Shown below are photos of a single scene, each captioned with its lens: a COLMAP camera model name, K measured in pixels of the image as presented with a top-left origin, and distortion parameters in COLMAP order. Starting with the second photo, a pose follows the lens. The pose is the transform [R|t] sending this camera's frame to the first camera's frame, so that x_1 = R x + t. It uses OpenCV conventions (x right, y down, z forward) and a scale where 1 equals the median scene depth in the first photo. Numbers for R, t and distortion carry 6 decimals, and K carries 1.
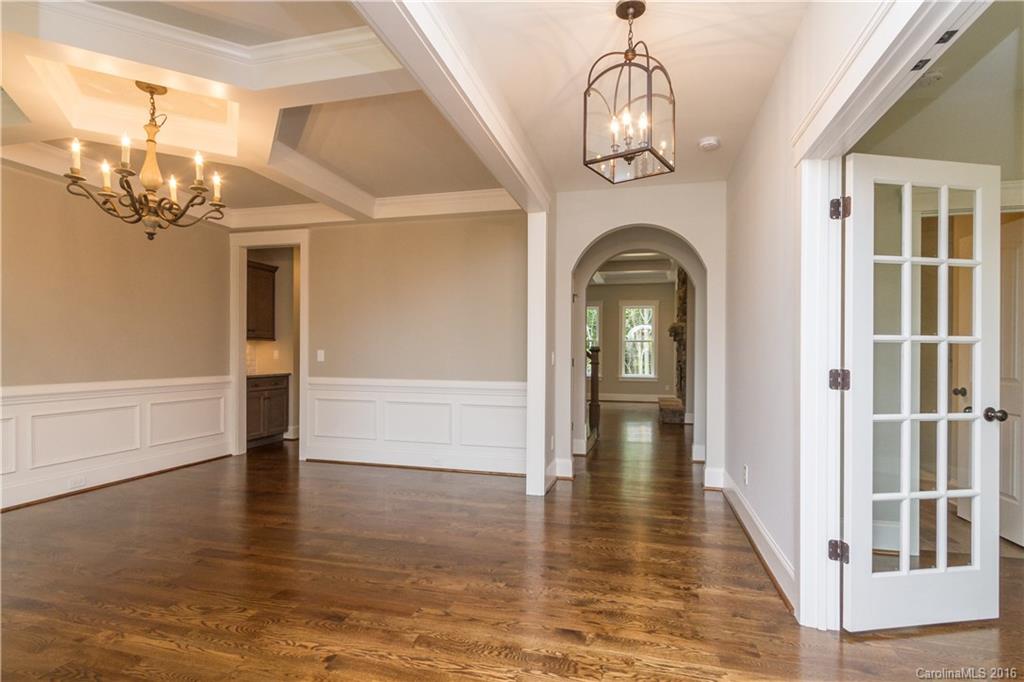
lens RADIAL K [[488.7, 0, 508.5], [0, 488.7, 348.5], [0, 0, 1]] dist [0.021326, 0.000268]
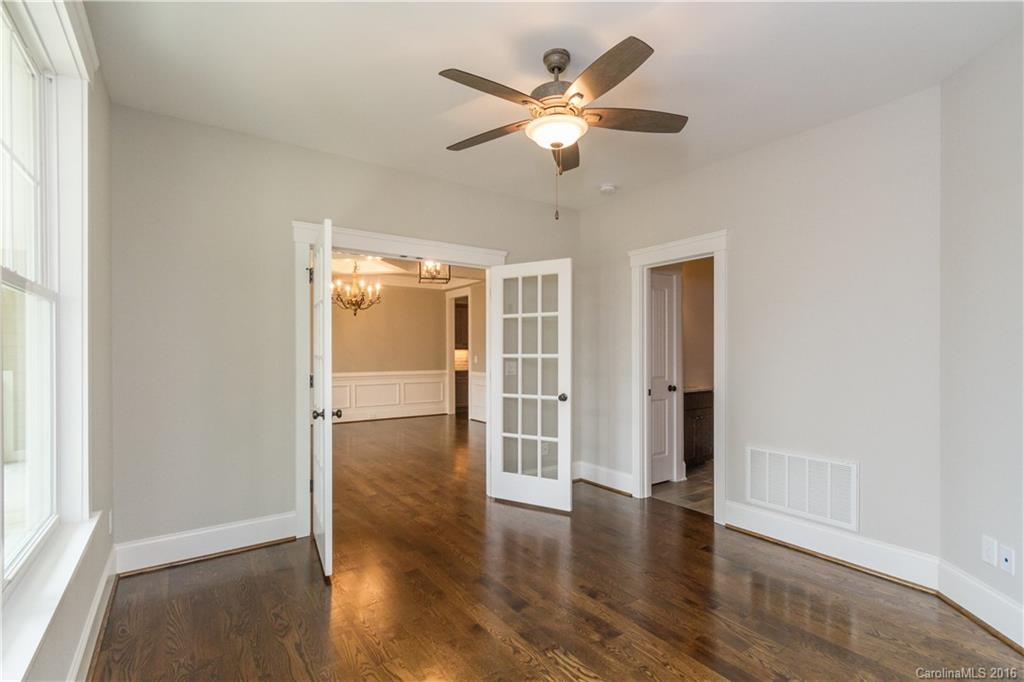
lens RADIAL K [[488.7, 0, 516.0], [0, 488.7, 340.6], [0, 0, 1]] dist [0.021326, 0.000268]
pose [[0.753644, -0.016442, -0.657078, 0.846113], [0.006848, 0.999829, -0.017165, -0.021483], [0.657248, 0.008437, 0.753628, -0.197882]]
